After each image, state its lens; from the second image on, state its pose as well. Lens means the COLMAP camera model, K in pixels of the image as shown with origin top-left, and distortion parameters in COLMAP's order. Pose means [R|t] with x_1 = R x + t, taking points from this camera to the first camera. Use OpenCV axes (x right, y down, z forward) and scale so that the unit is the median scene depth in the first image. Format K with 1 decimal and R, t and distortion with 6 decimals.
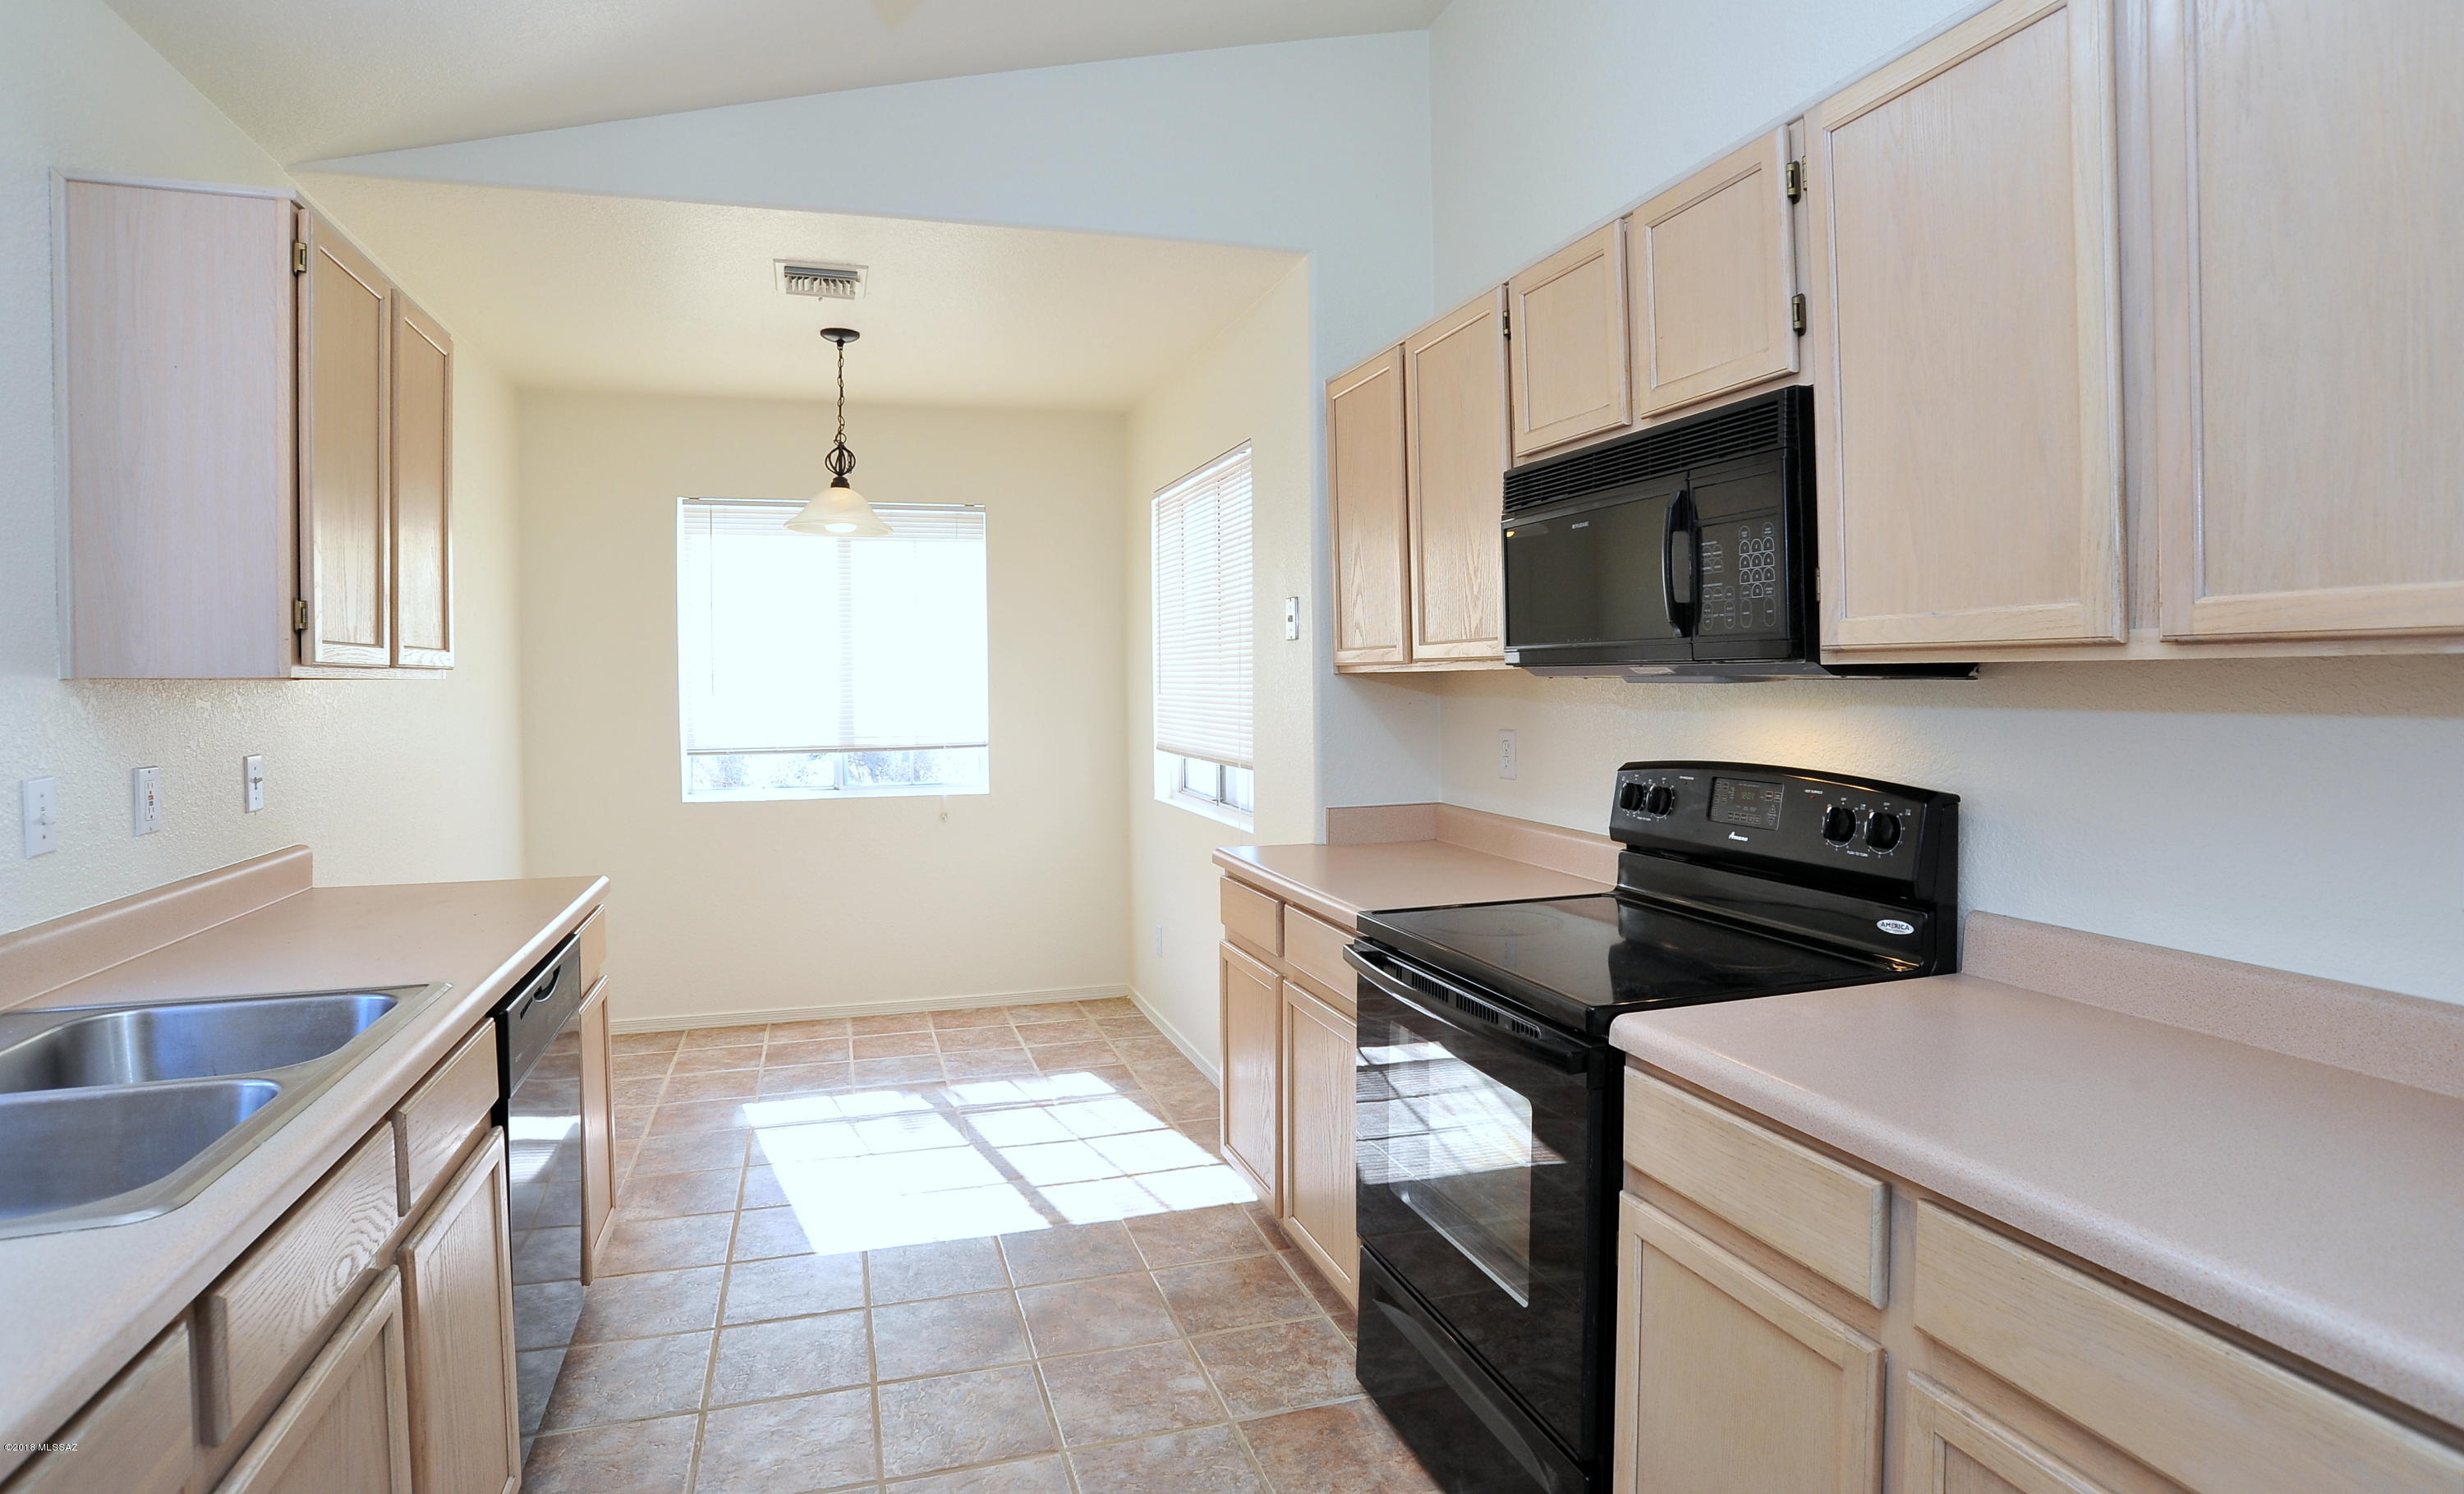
lens RADIAL K [[1258.7, 0, 1226.7], [0, 1258.7, 698.2], [0, 0, 1]] dist [-0.107891, 0.053392]
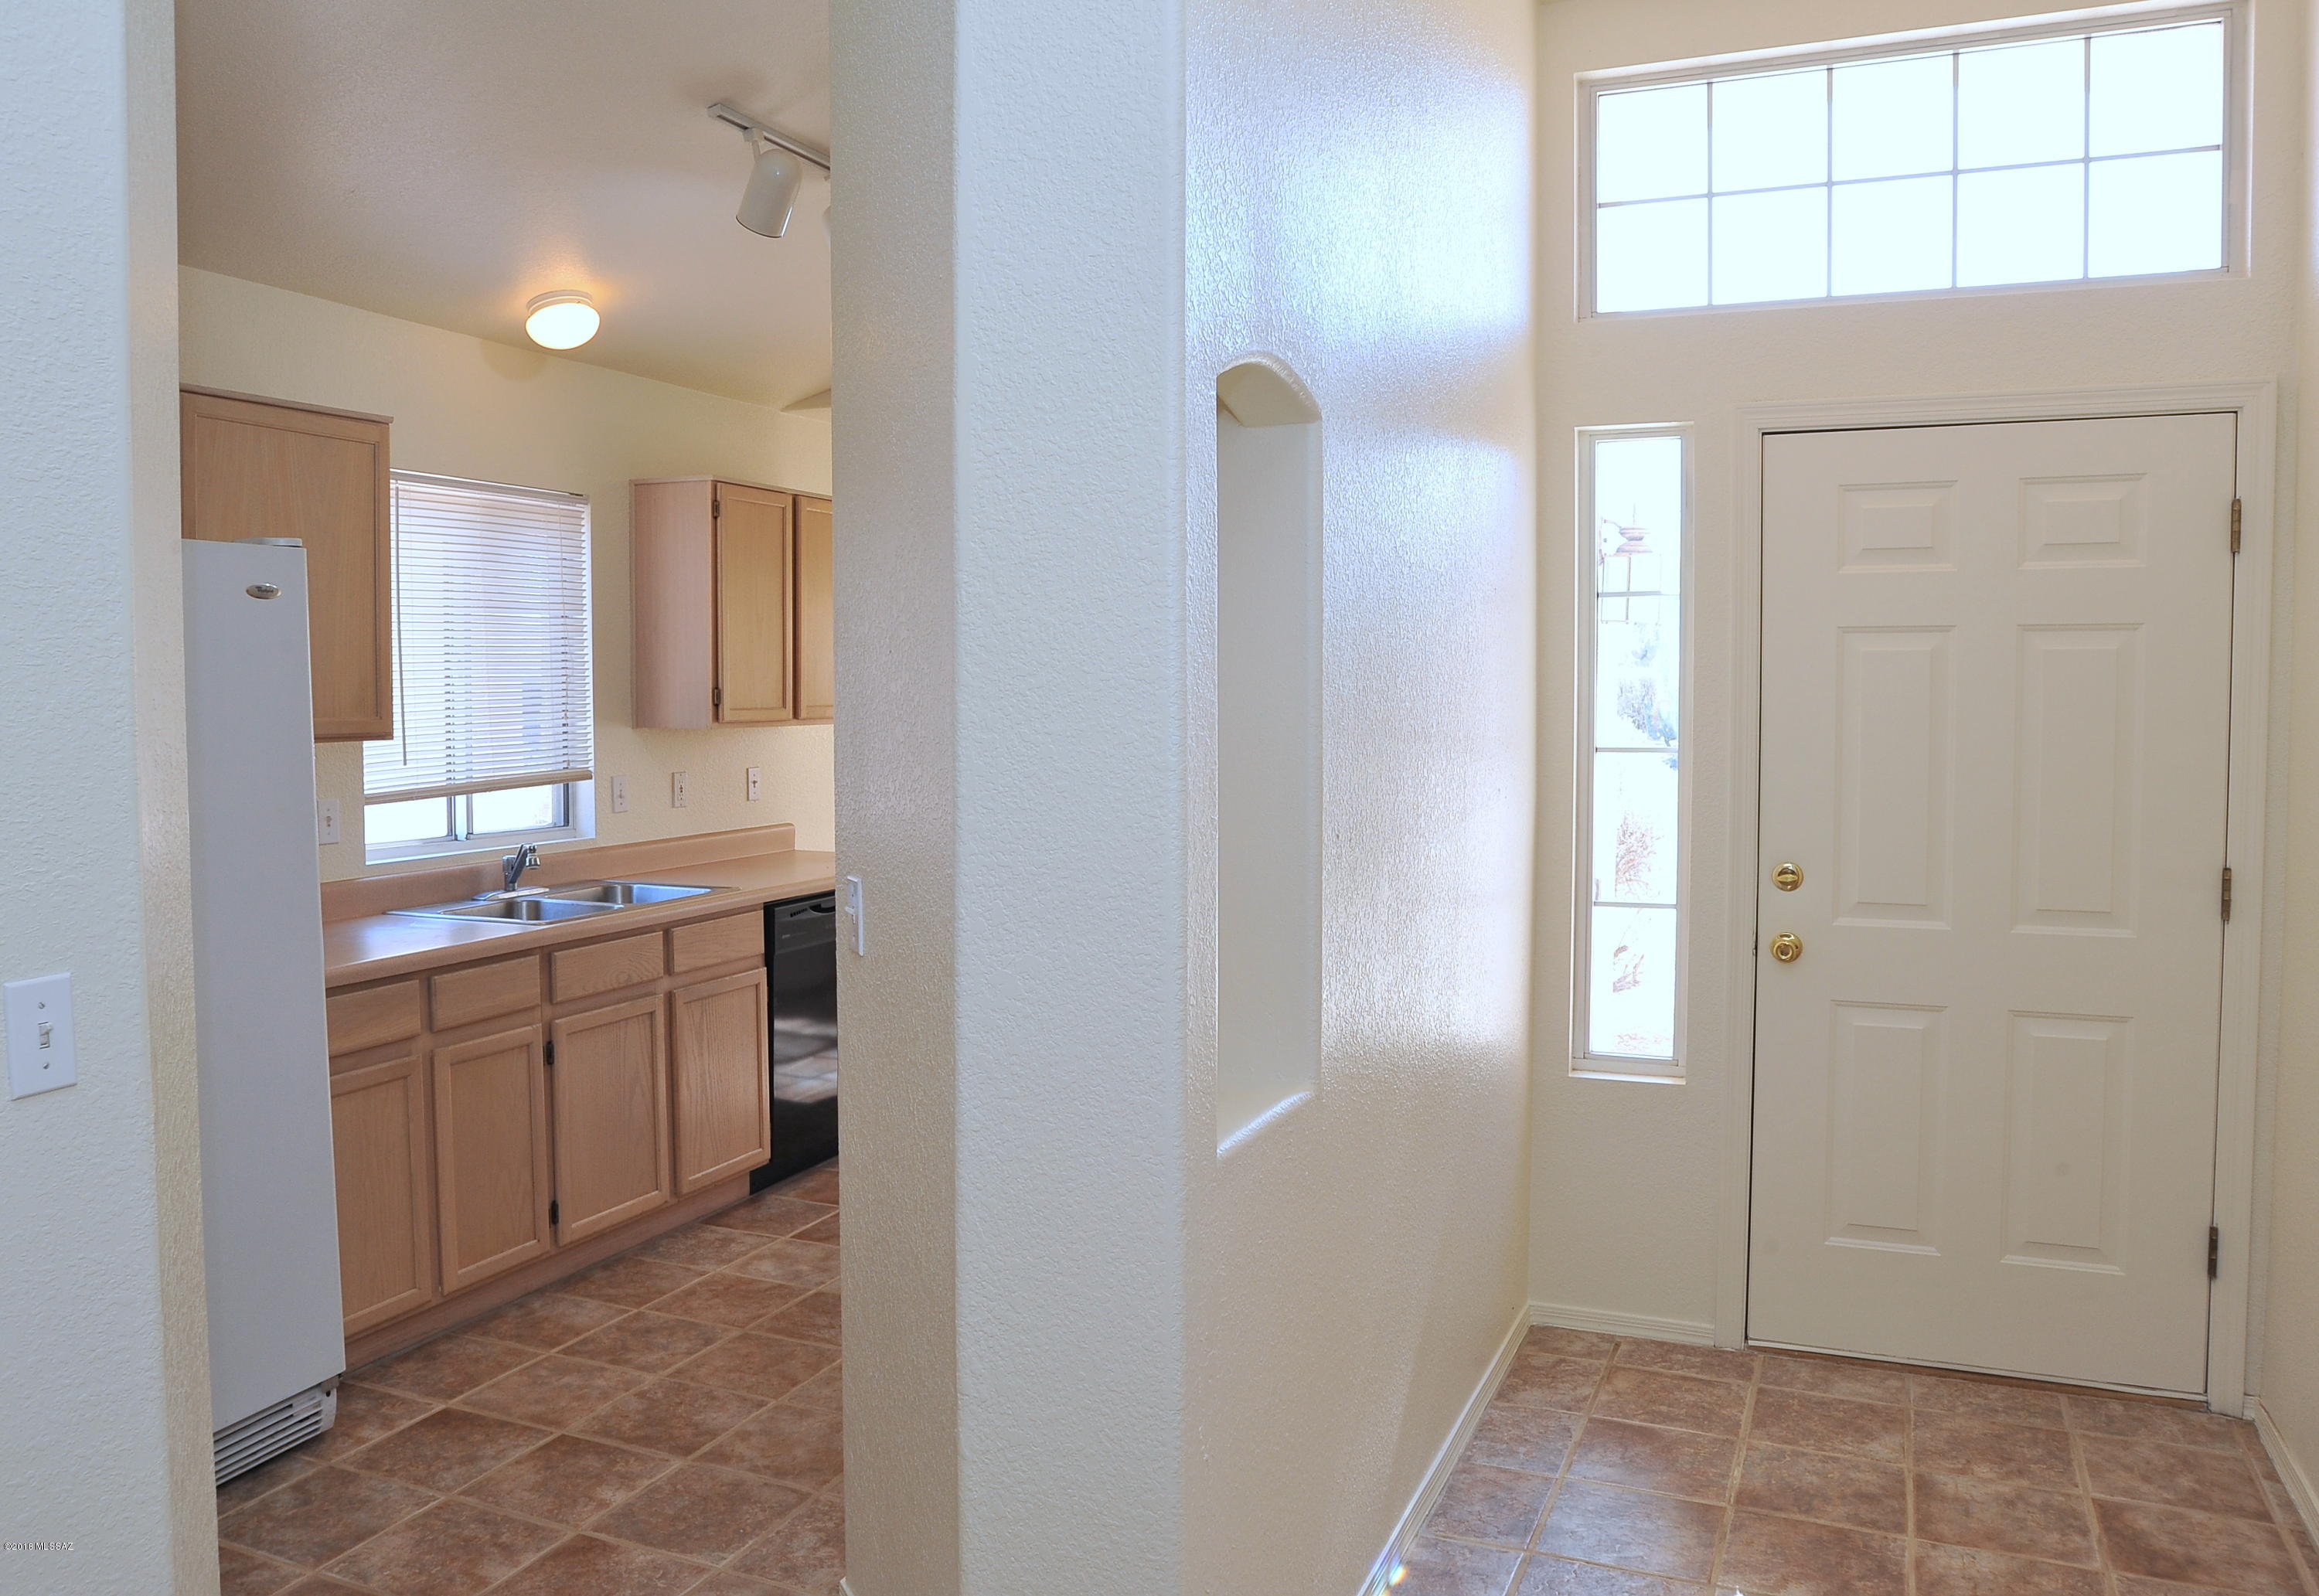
lens RADIAL K [[1739.3, 0, 1091.4], [0, 1739.3, 766.6], [0, 0, 1]] dist [-0.057124, -0.000603]
pose [[0.740492, 0.039703, -0.670891, 1.200241], [-0.014219, 0.998956, 0.043424, -0.067278], [0.671915, -0.022616, 0.740283, -0.509392]]
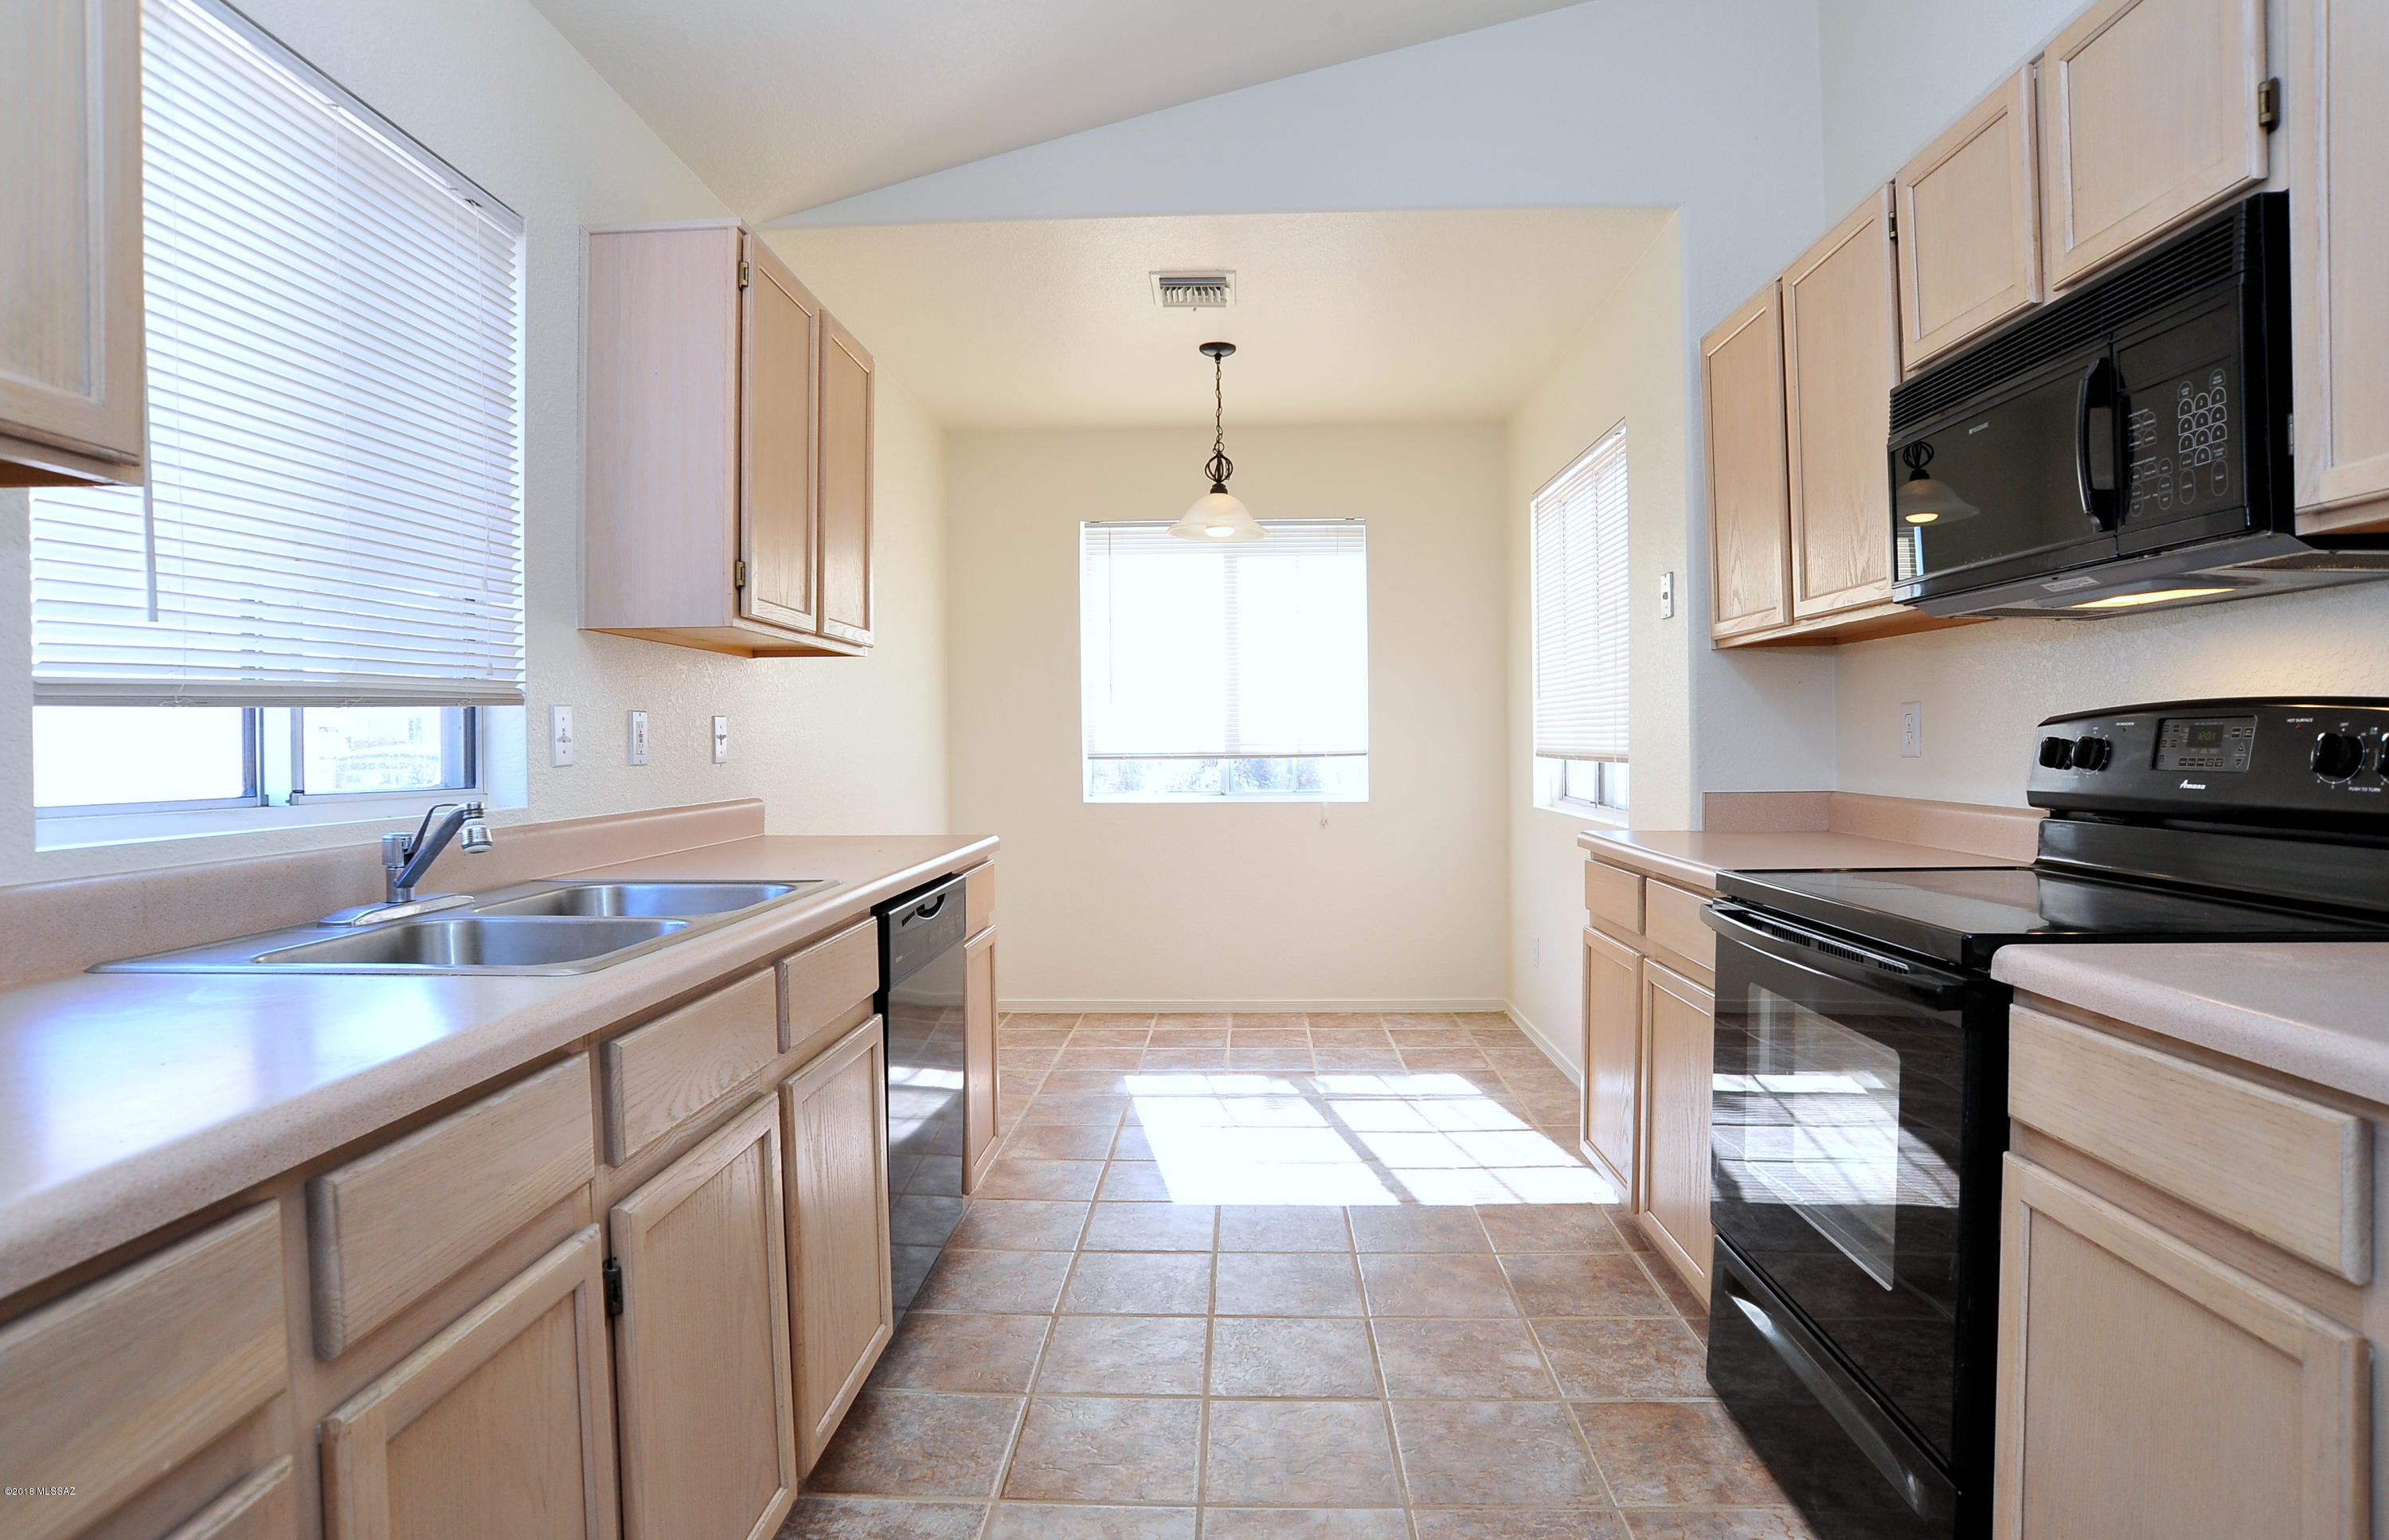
lens RADIAL K [[1241.2, 0, 1198.6], [0, 1241.2, 755.3], [0, 0, 1]] dist [-0.104975, 0.050831]
pose [[0.940532, 0.005782, -0.339655, 0.046563], [-0.005912, 0.999982, 0.000651, 0.082429], [0.339652, 0.001396, 0.940550, 0.020322]]
